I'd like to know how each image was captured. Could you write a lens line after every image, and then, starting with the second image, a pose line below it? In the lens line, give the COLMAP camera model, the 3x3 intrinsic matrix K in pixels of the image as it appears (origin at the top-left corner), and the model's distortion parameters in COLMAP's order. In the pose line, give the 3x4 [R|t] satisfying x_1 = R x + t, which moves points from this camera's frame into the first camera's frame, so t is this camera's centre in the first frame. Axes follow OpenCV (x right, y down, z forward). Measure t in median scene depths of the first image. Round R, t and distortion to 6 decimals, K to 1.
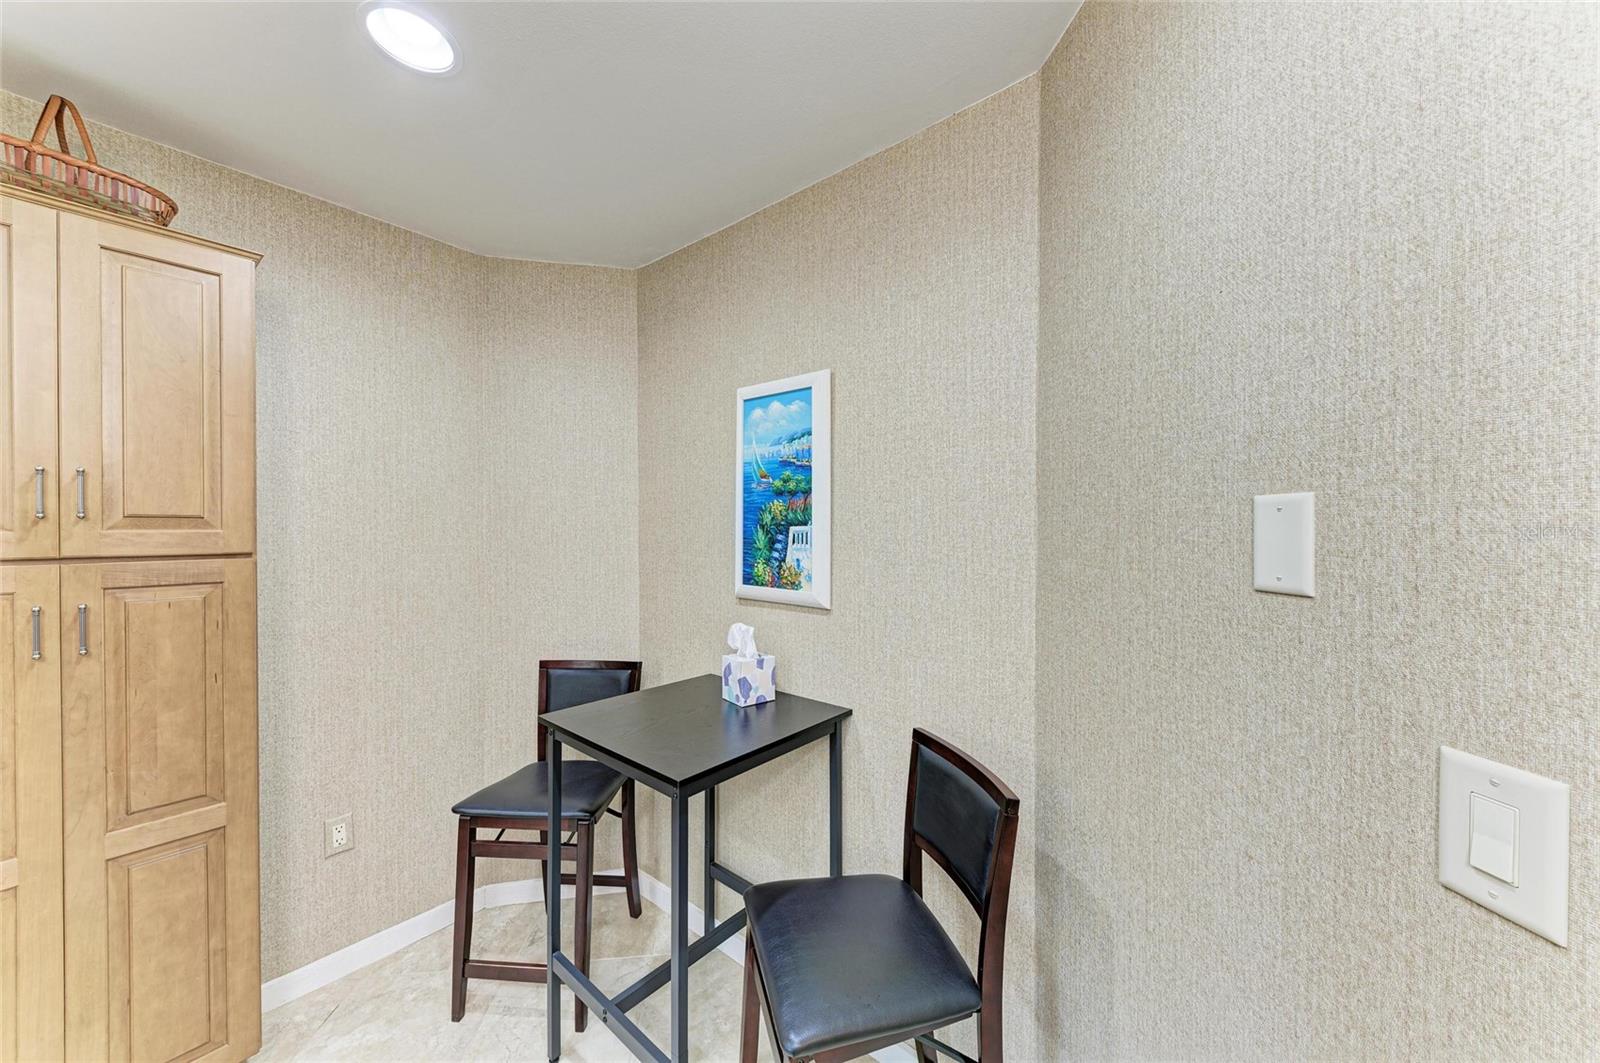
lens RADIAL K [[562.4, 0, 802.3], [0, 562.4, 530.6], [0, 0, 1]] dist [0.010613, -0.003175]
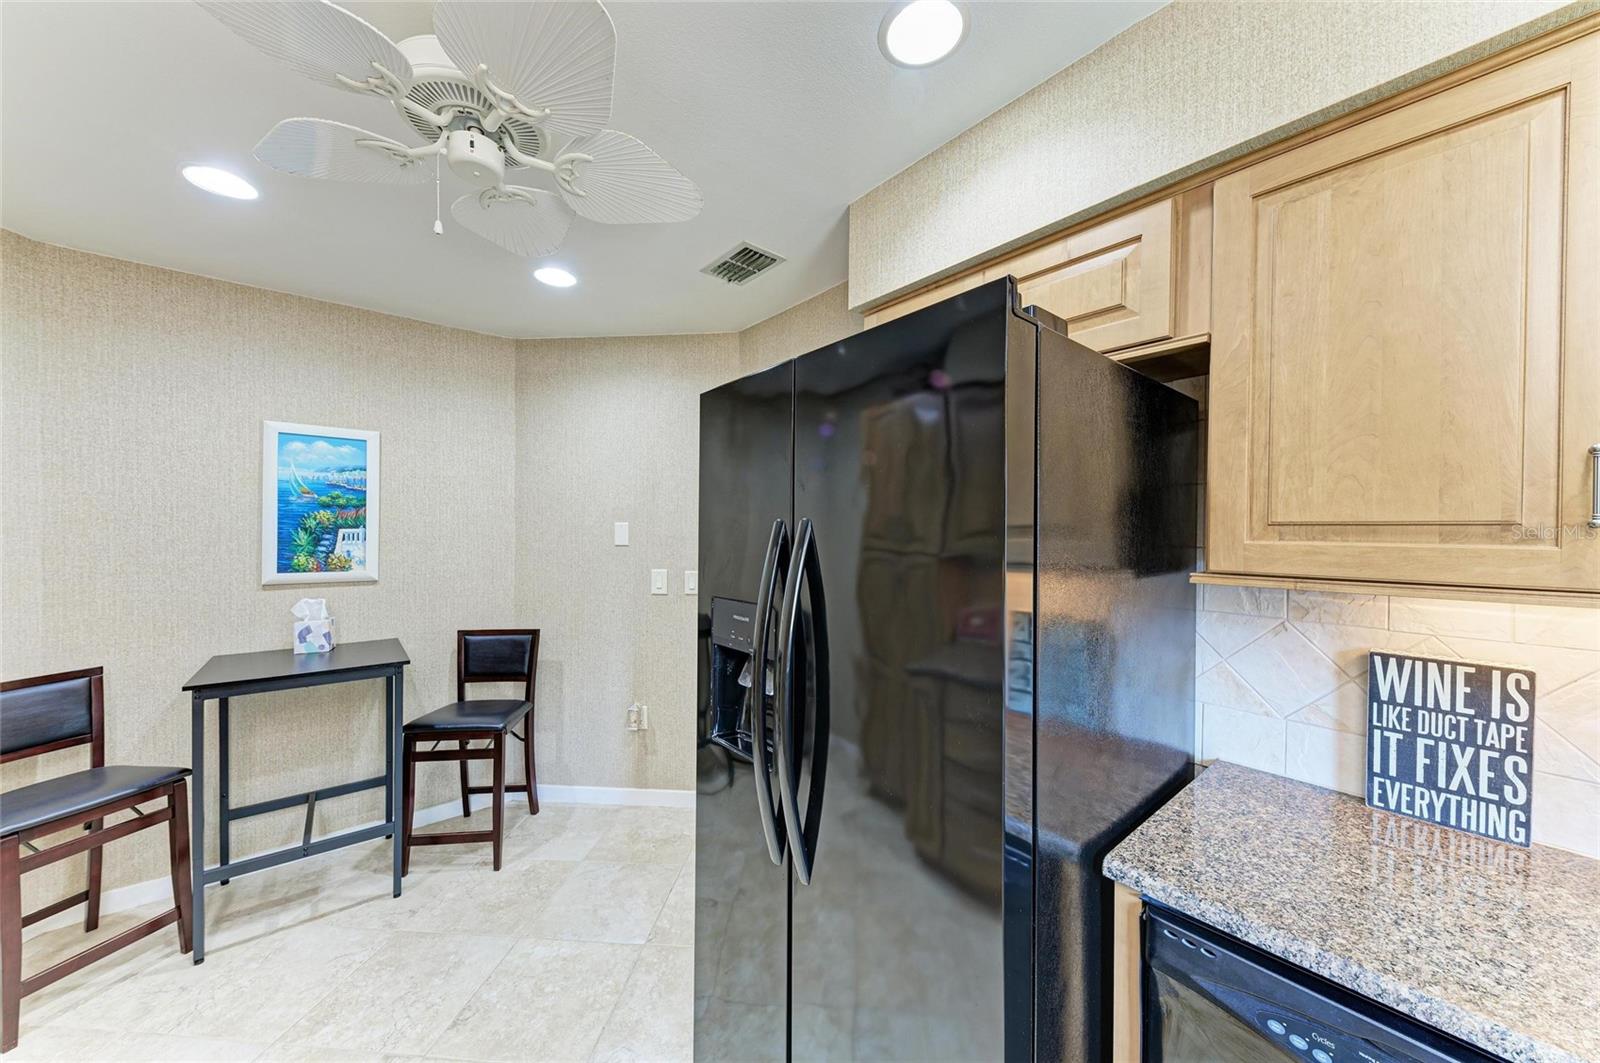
lens RADIAL K [[562.4, 0, 800.3], [0, 562.4, 534.1], [0, 0, 1]] dist [0.010613, -0.003175]
pose [[0.192880, -0.011516, 0.981155, -1.226241], [-0.001068, 0.999928, 0.011946, -0.012832], [-0.981222, -0.003352, 0.192854, -0.469256]]
